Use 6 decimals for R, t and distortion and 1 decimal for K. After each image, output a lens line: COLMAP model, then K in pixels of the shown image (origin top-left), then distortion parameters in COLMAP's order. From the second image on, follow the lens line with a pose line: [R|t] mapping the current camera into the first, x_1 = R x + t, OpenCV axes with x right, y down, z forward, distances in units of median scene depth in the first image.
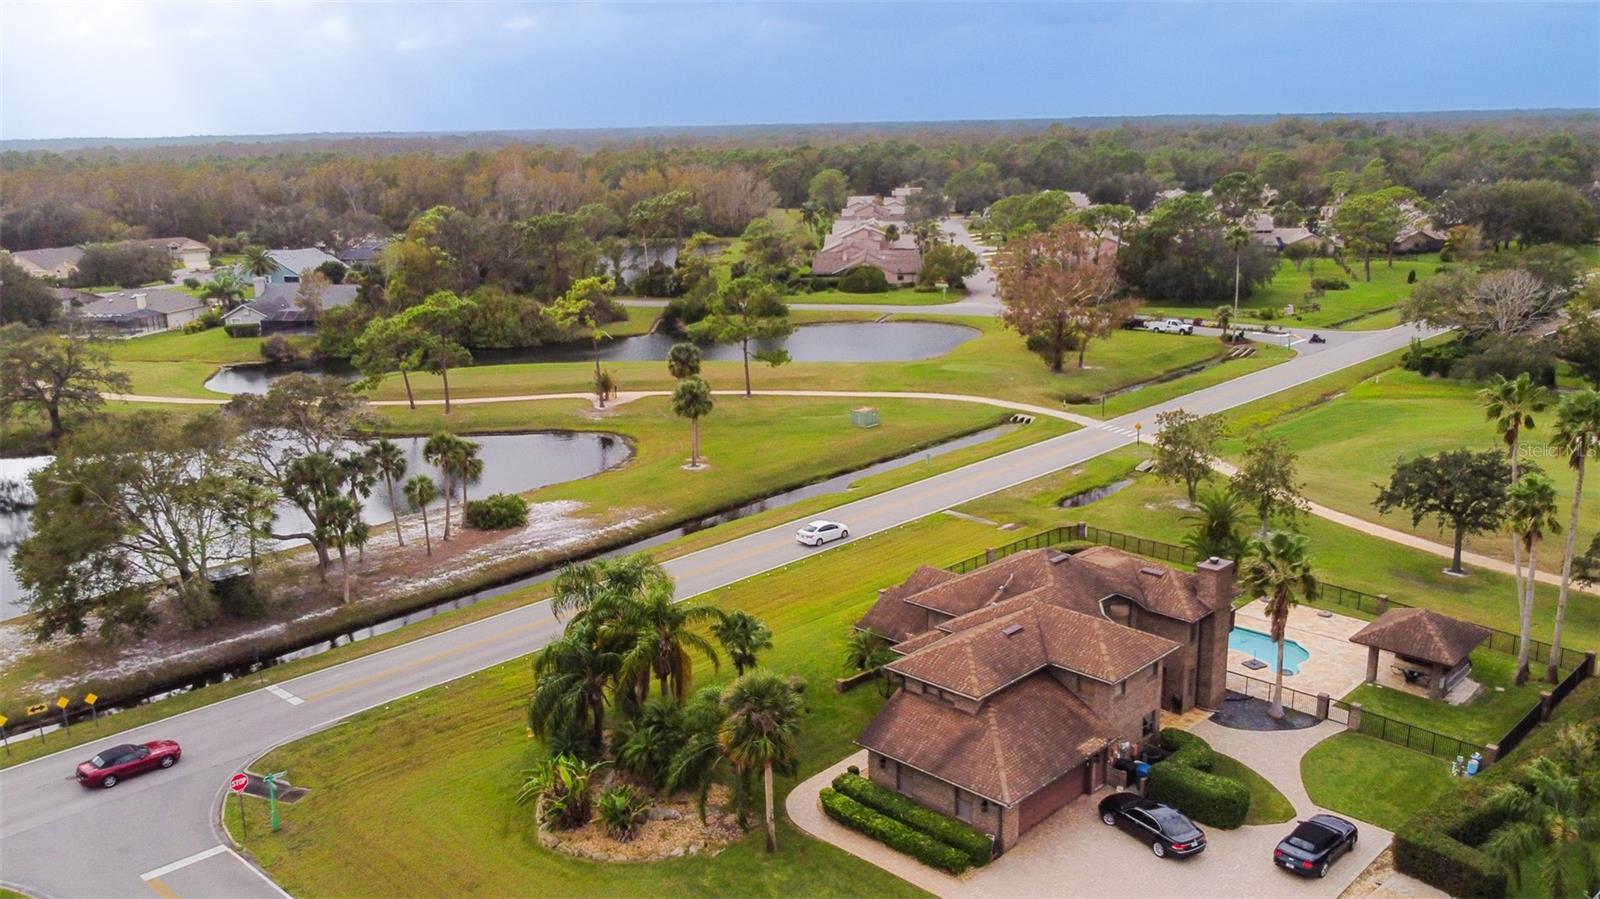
lens RADIAL K [[1316.4, 0, 800.0], [0, 1316.4, 449.5], [0, 0, 1]] dist [-0.003580, 0.000443]
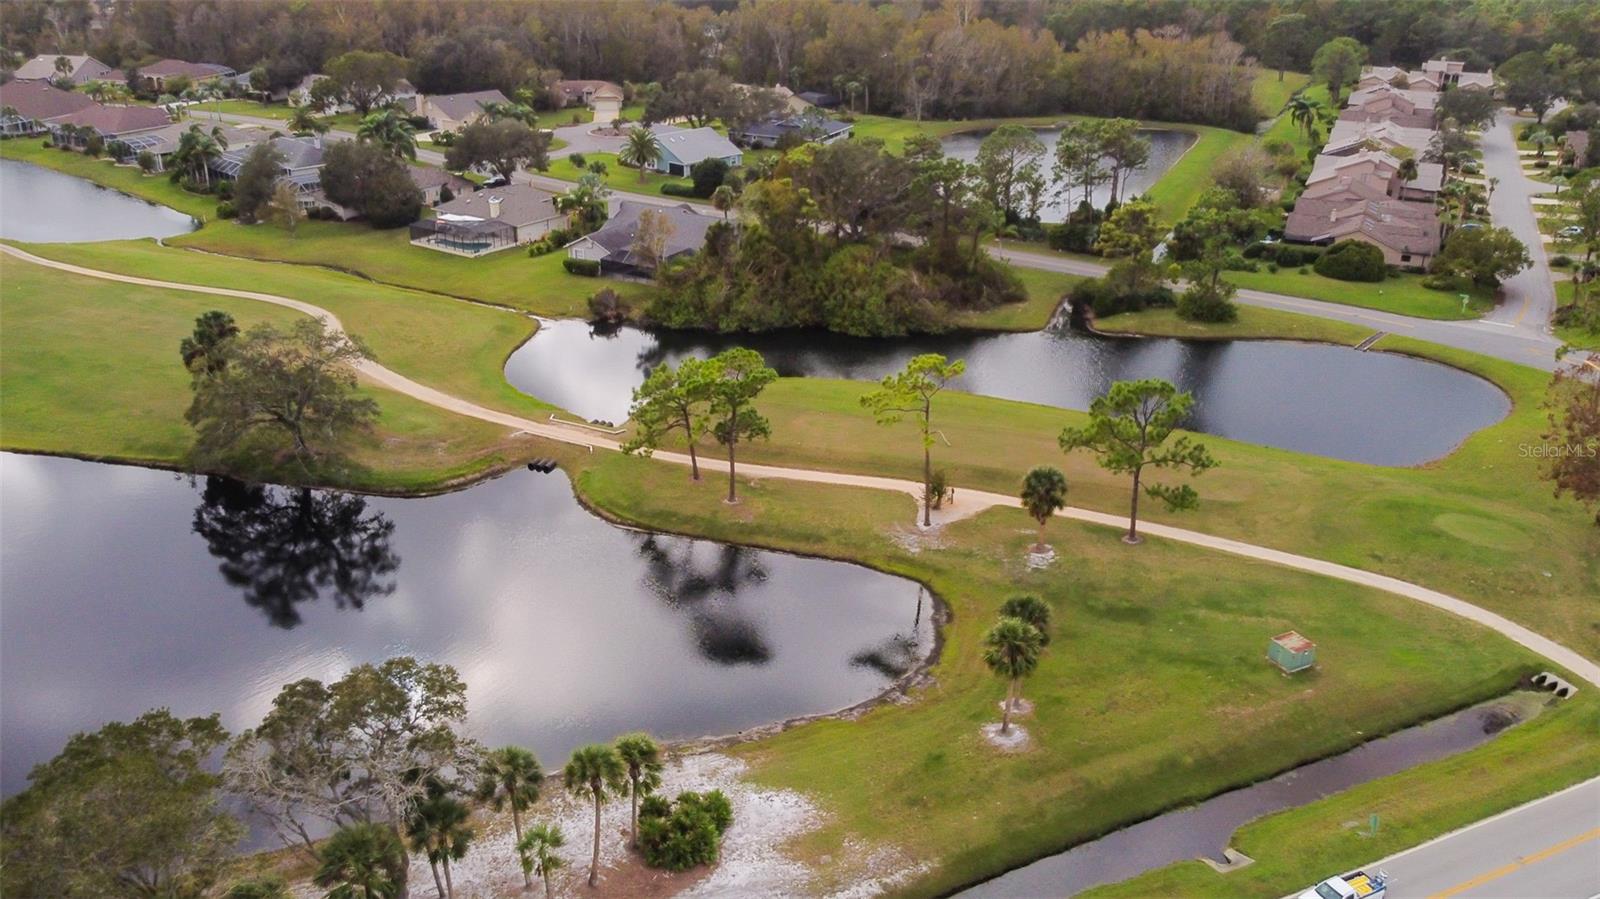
lens RADIAL K [[1316.4, 0, 800.0], [0, 1316.4, 449.5], [0, 0, 1]] dist [-0.003580, 0.000443]
pose [[0.935975, 0.172147, -0.307110, 0.002017], [-0.121344, 0.976593, 0.177599, -0.126714], [0.330494, -0.128962, 0.934956, 0.186355]]
